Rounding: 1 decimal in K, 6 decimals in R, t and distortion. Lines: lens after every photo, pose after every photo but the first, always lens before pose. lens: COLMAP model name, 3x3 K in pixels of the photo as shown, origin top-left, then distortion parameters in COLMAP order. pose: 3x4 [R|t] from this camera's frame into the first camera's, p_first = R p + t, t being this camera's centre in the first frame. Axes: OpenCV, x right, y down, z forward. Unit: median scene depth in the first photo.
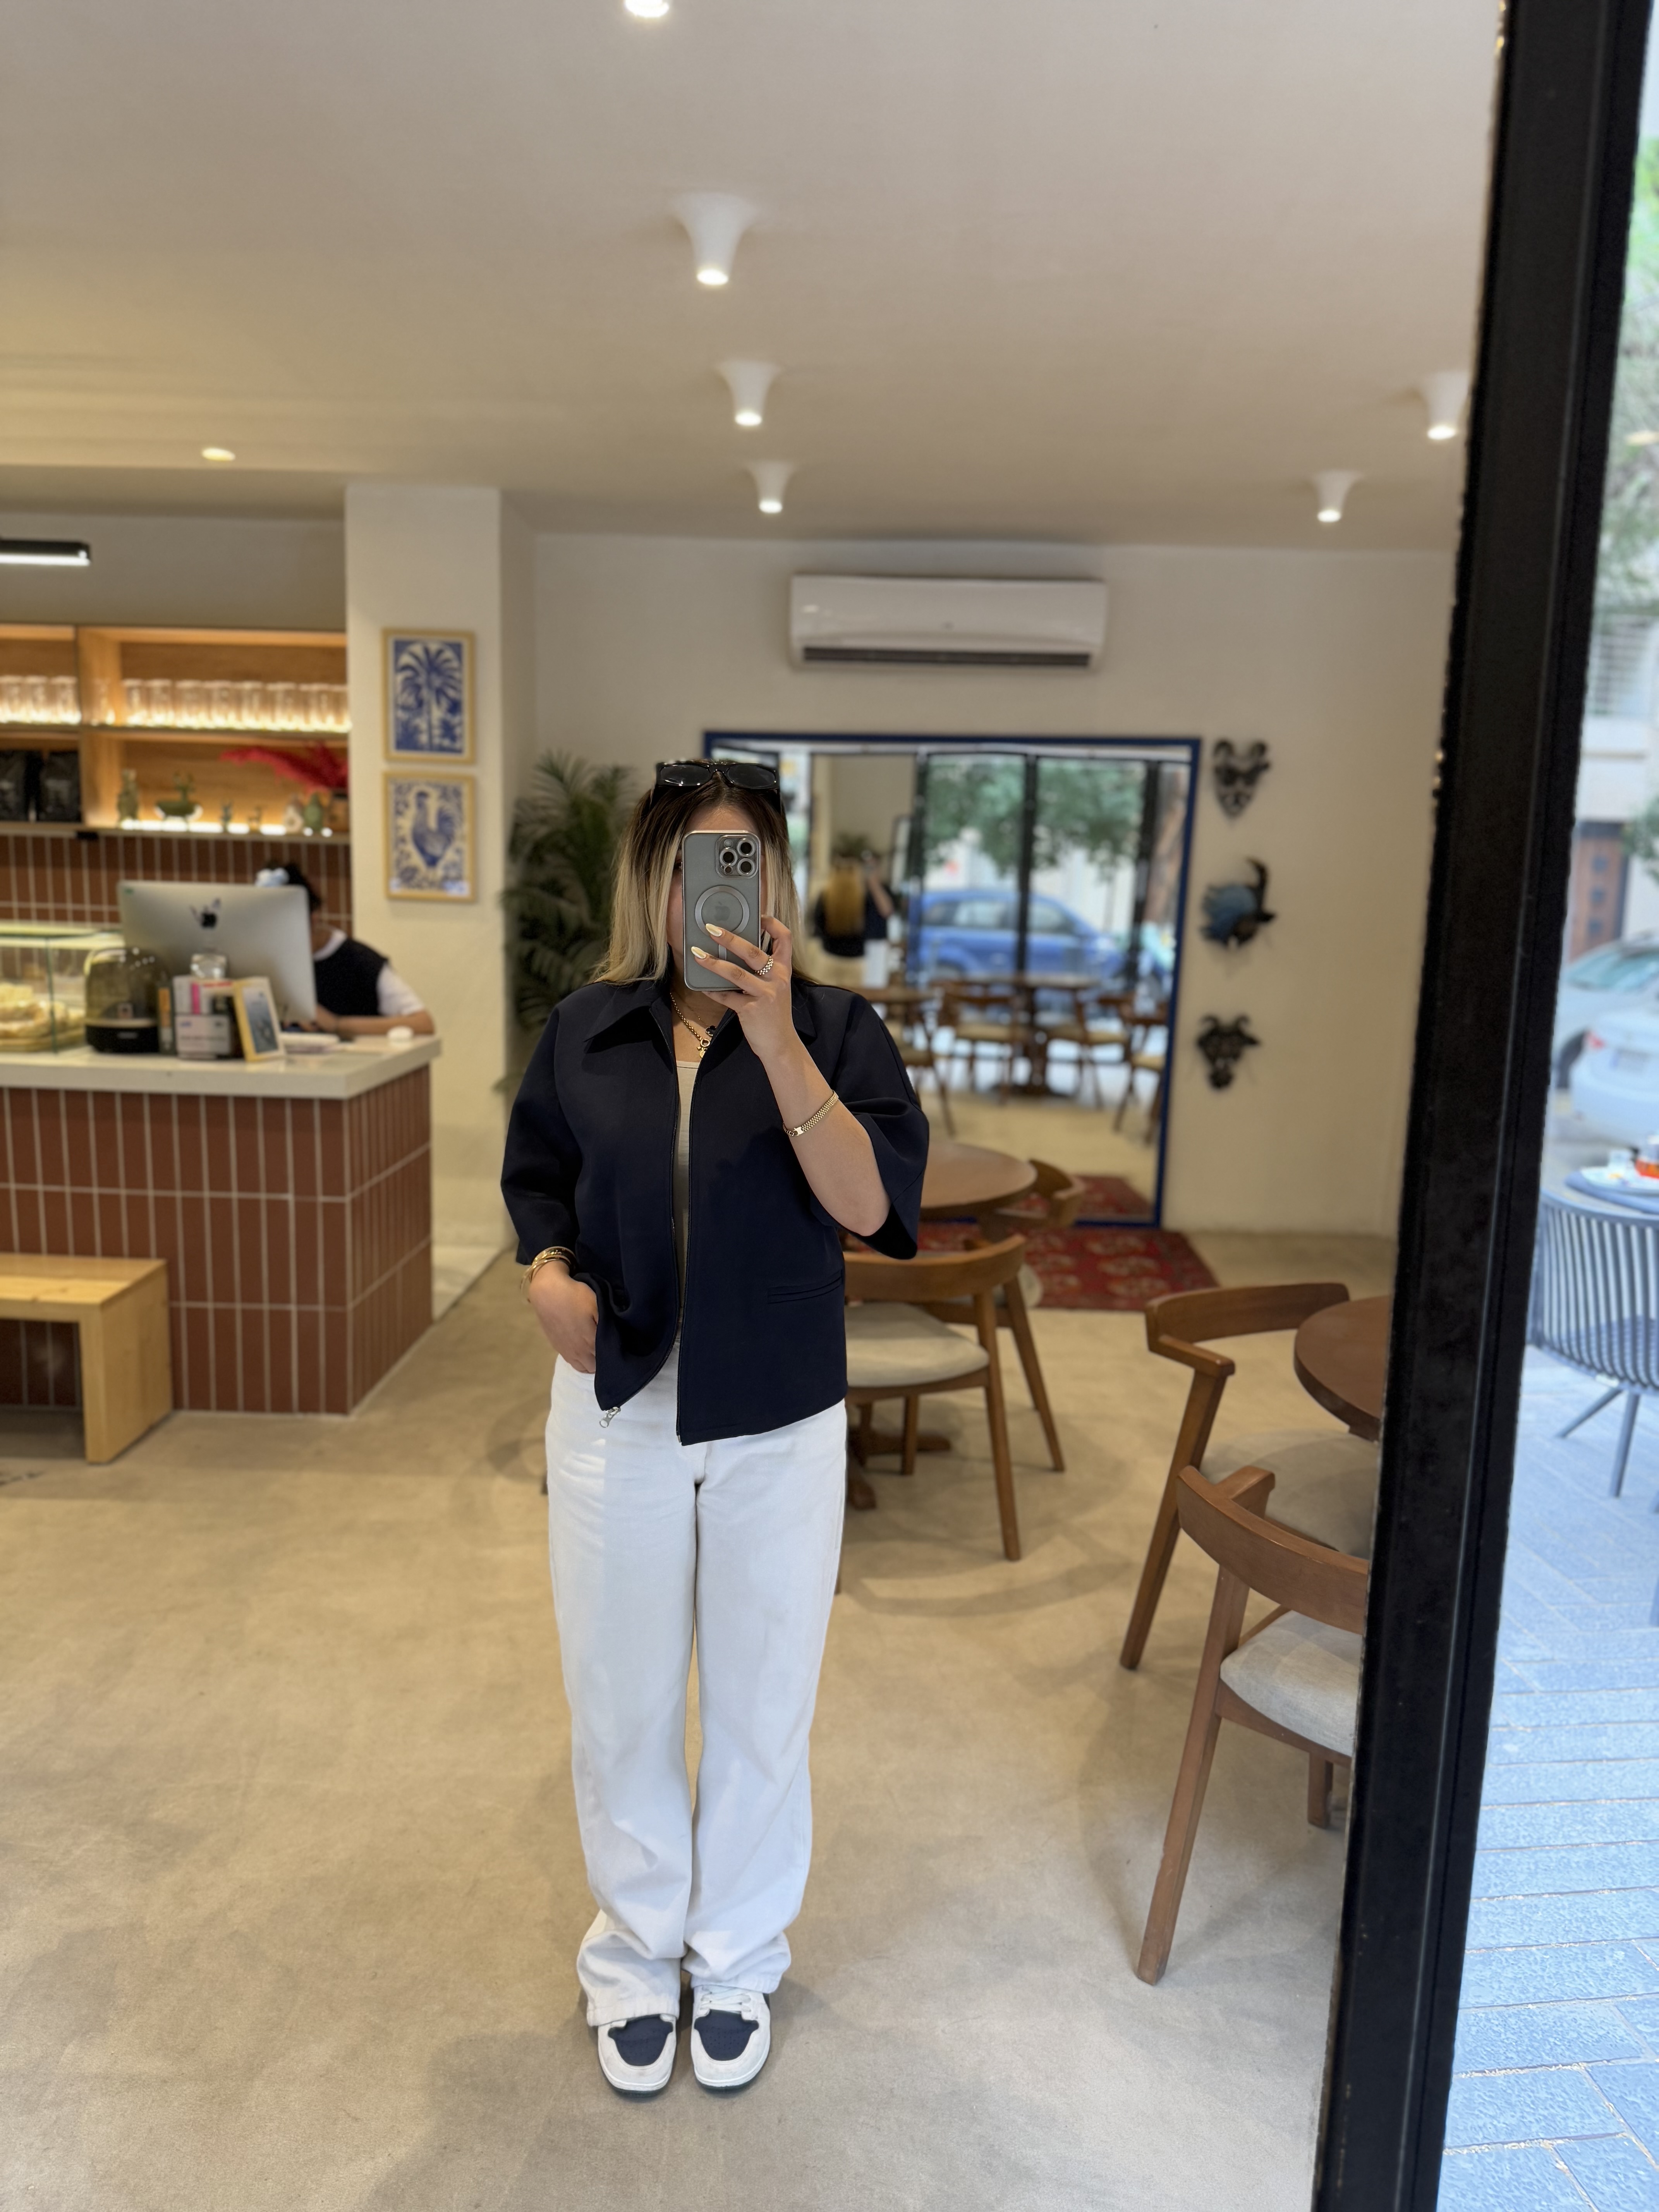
lens RADIAL K [[2203.9, 0, 829.5], [0, 2203.9, 1106.0], [0, 0, 1]] dist [0.092938, -0.005079]
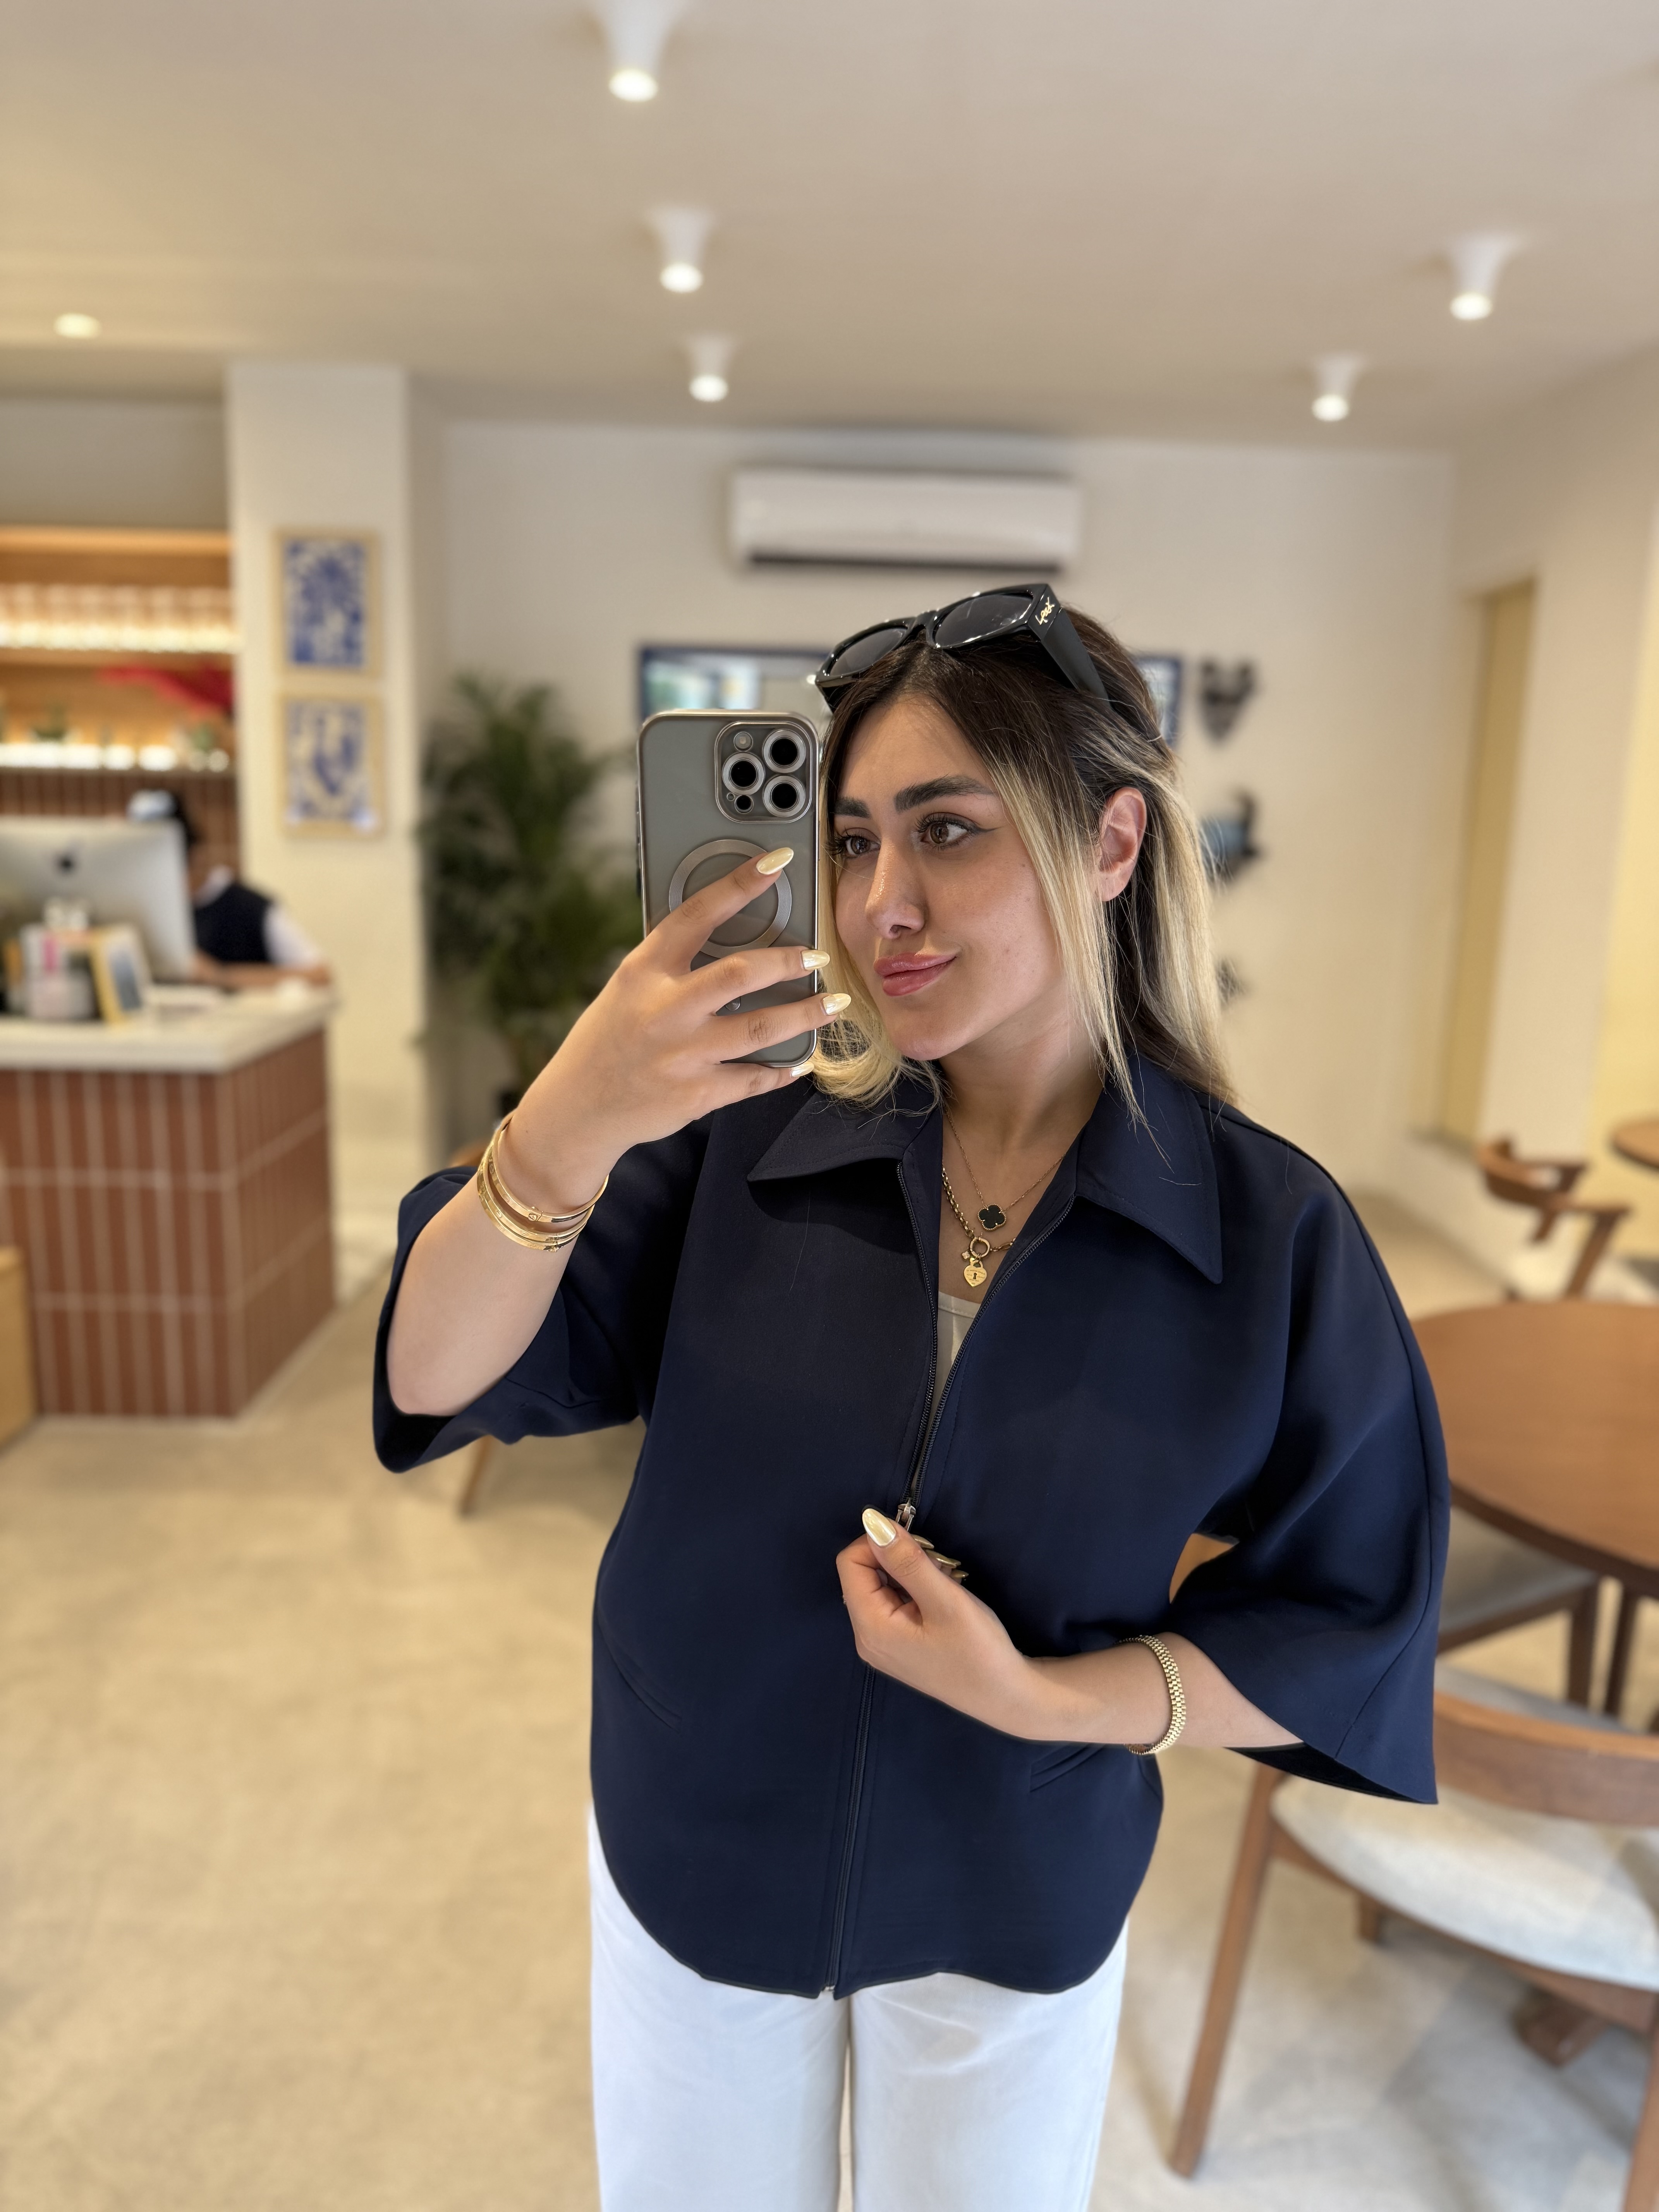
lens RADIAL K [[2203.9, 0, 829.5], [0, 2203.9, 1106.0], [0, 0, 1]] dist [0.092938, -0.005079]
pose [[0.999571, -0.004013, 0.029003, -0.005518], [0.002996, 0.999381, 0.035047, -0.017180], [-0.029126, -0.034945, 0.998965, 0.109246]]
